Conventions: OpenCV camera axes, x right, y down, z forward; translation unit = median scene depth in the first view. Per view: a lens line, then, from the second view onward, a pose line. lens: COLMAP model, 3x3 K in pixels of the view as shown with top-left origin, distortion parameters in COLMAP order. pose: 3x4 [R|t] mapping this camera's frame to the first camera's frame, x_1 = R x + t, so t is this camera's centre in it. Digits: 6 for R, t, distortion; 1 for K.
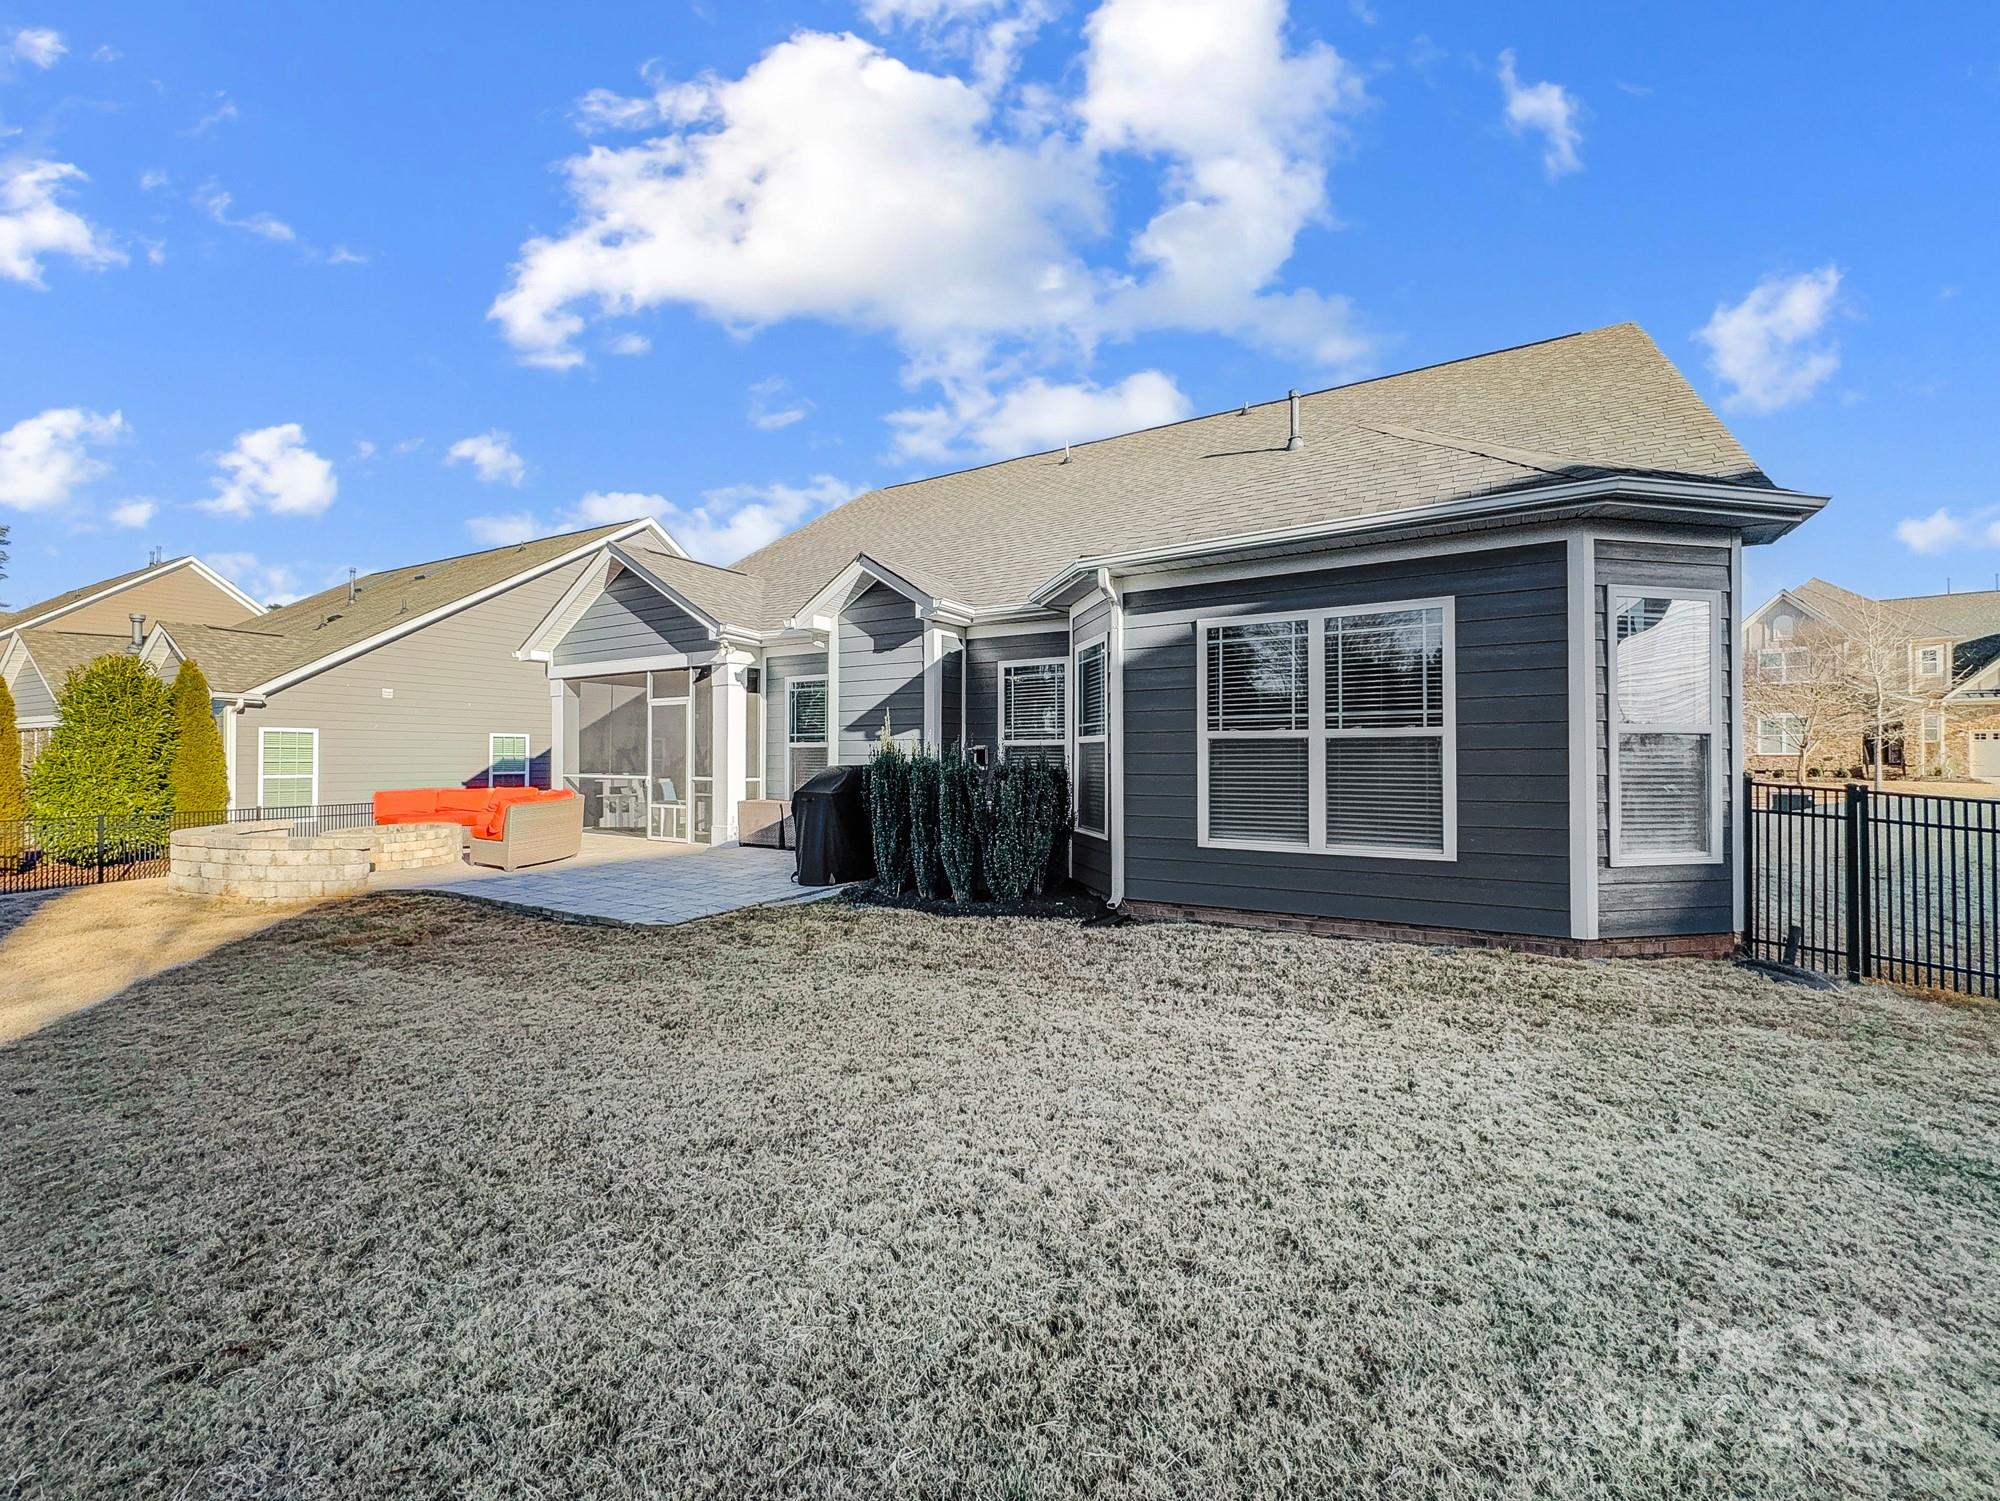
lens RADIAL K [[814.7, 0, 987.6], [0, 814.7, 749.7], [0, 0, 1]] dist [-0.000930, 0.000407]
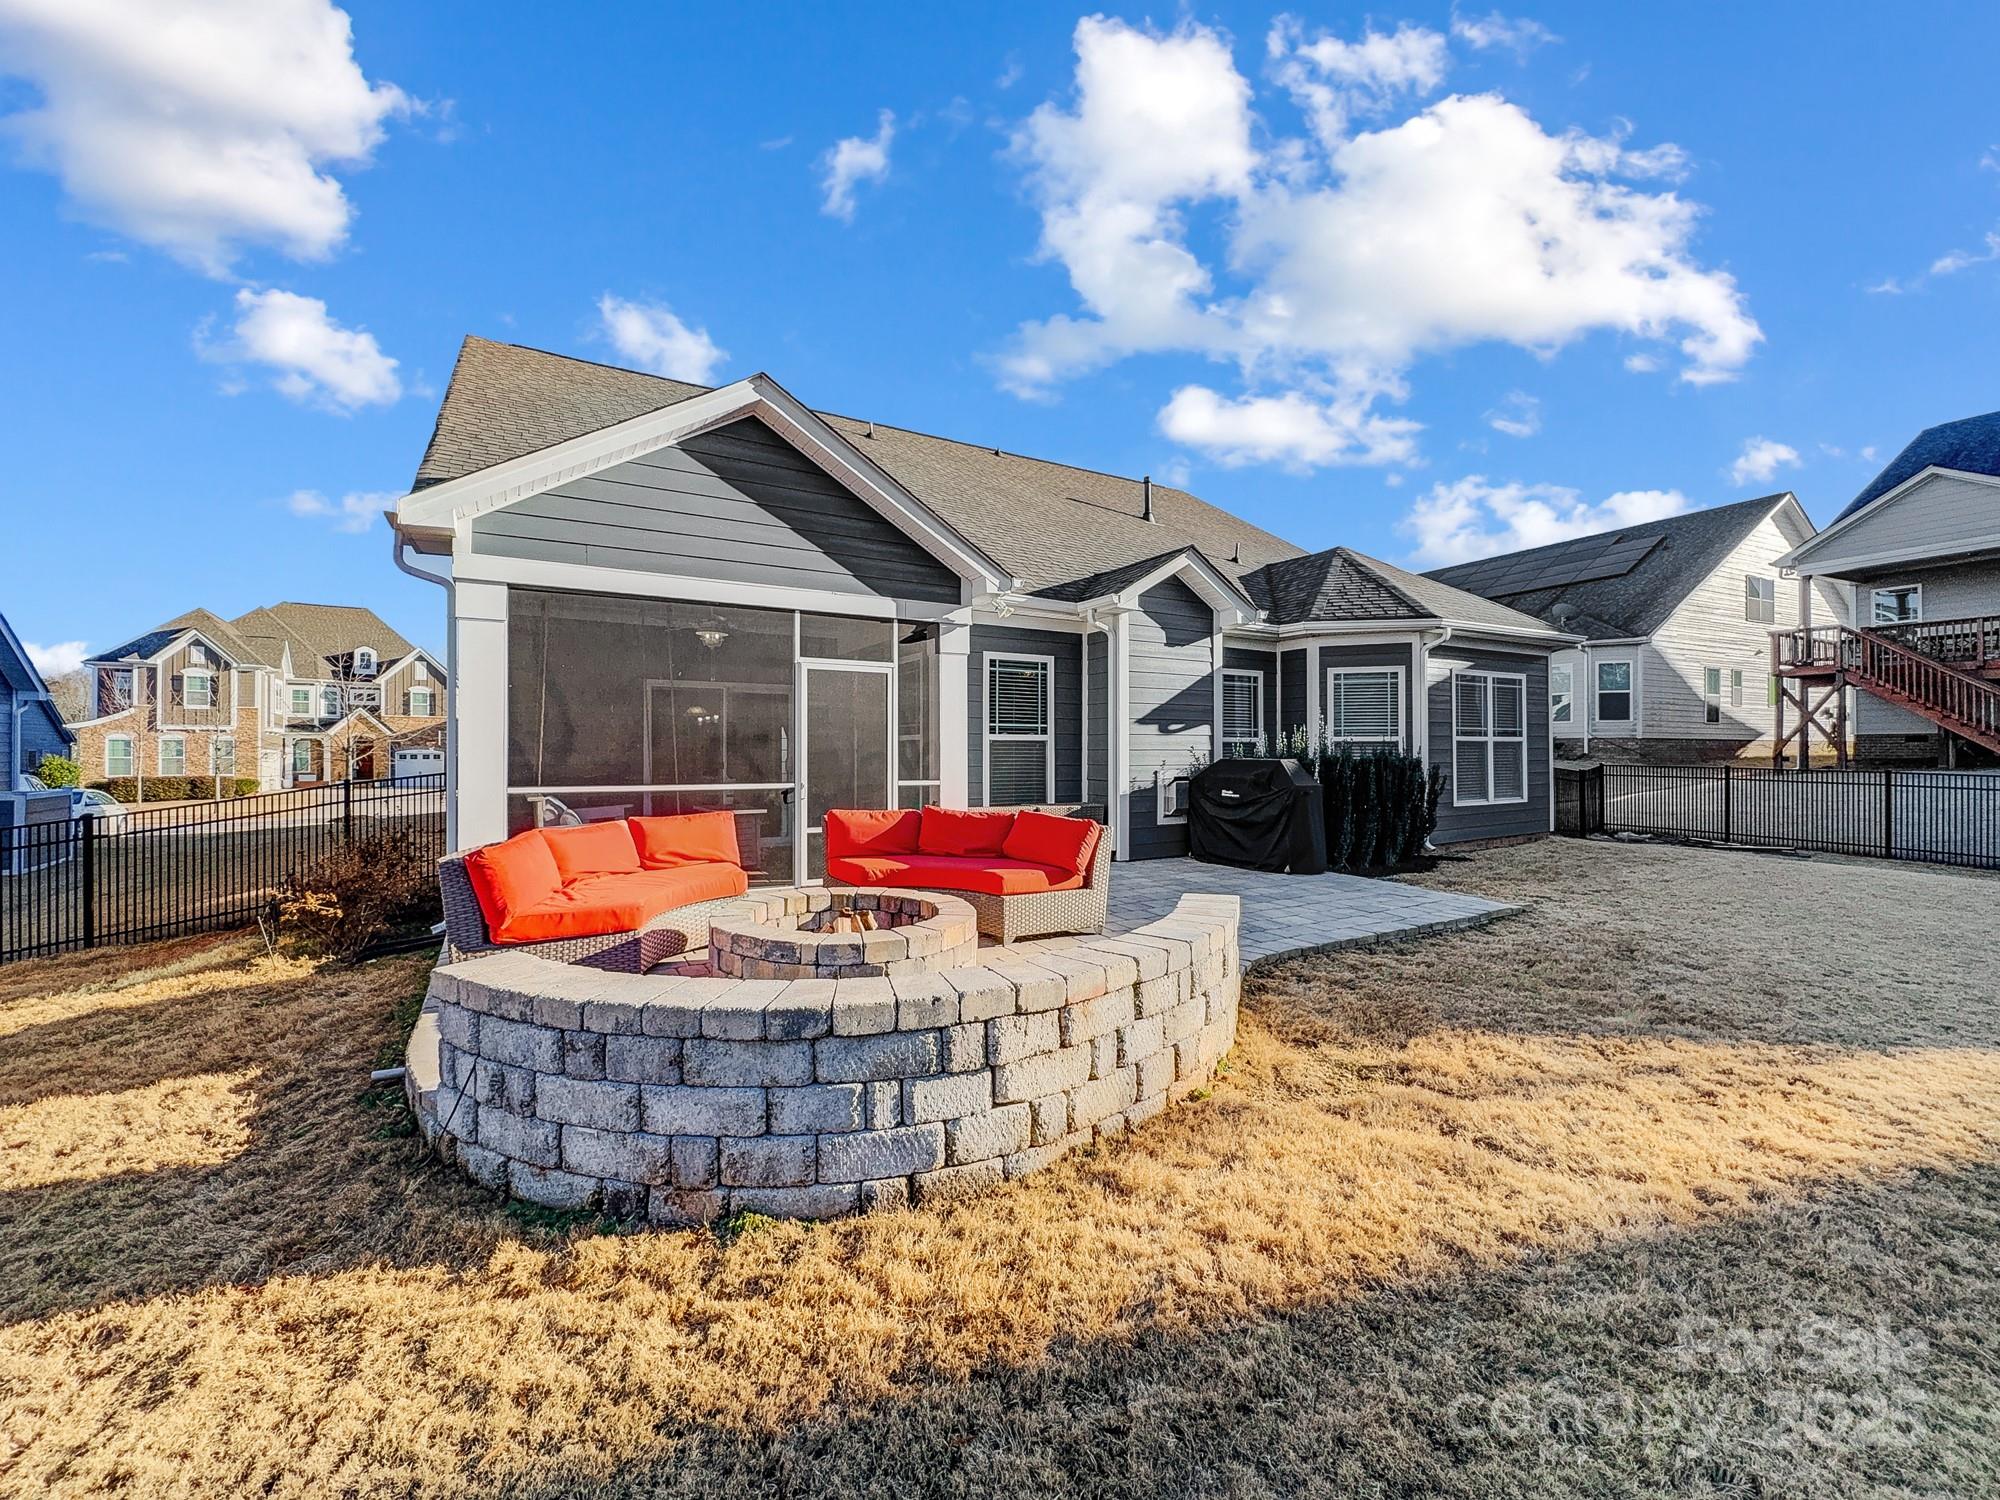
lens RADIAL K [[814.7, 0, 978.3], [0, 814.7, 747.0], [0, 0, 1]] dist [-0.000930, 0.000407]
pose [[0.461544, 0.006790, 0.887091, -0.961427], [-0.006999, 0.999967, -0.004012, 0.007510], [-0.887090, -0.004358, 0.461576, 0.643155]]
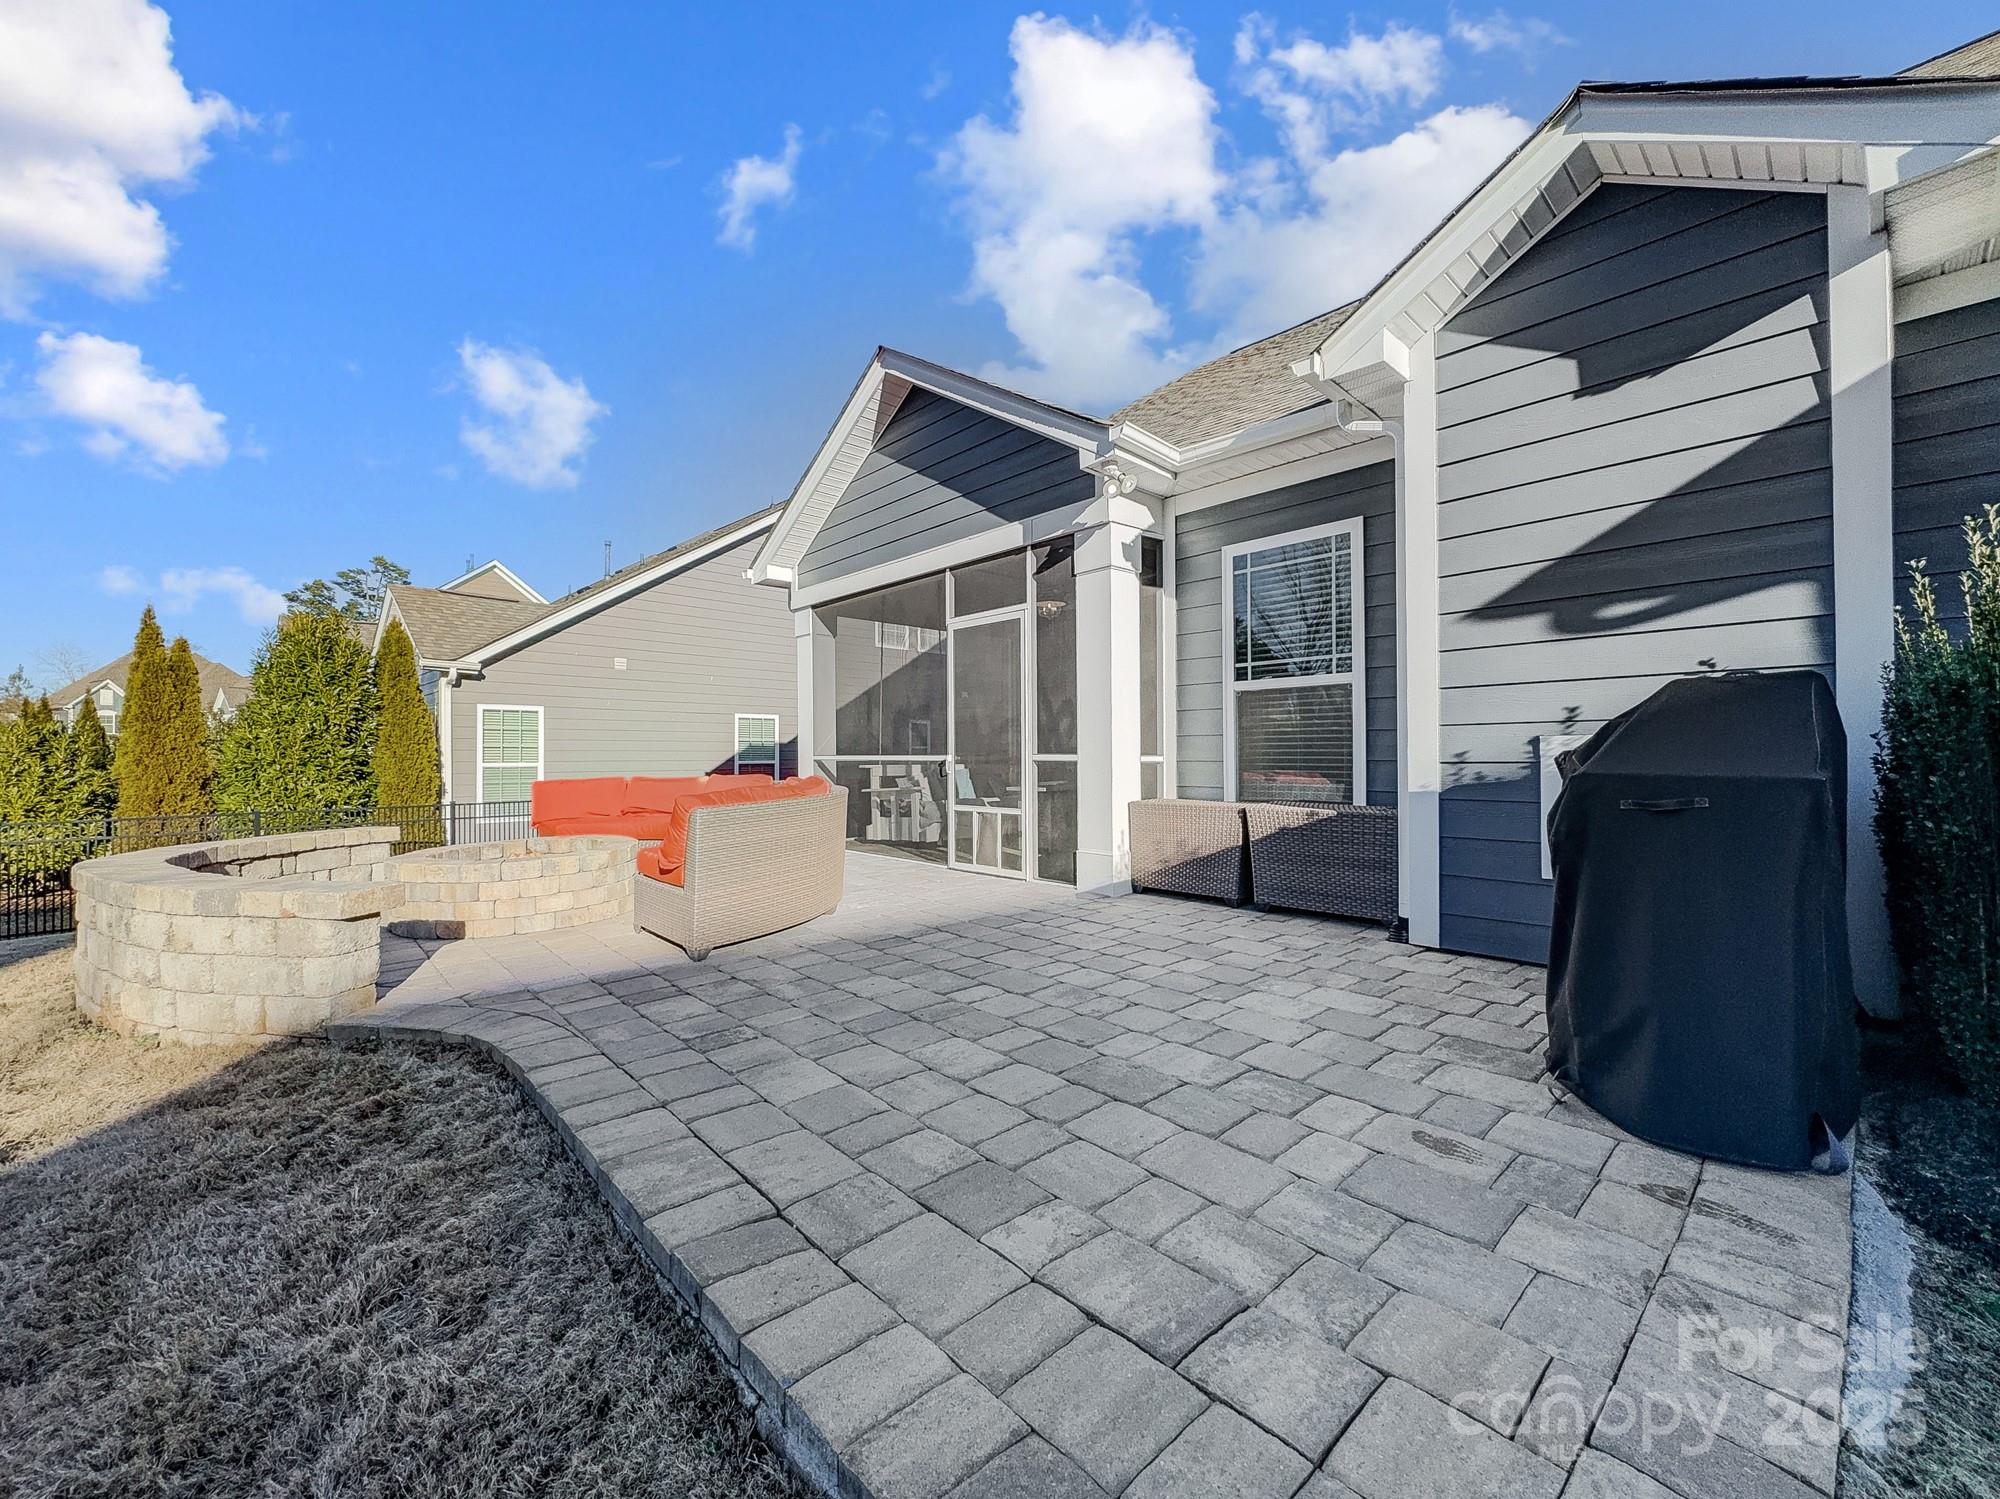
lens RADIAL K [[814.7, 0, 988.8], [0, 814.7, 746.6], [0, 0, 1]] dist [-0.000930, 0.000407]
pose [[0.962422, -0.008986, -0.271408, -0.254581], [0.008735, 0.999960, -0.002134, 0.030171], [0.271417, -0.000317, 0.962462, 0.499621]]
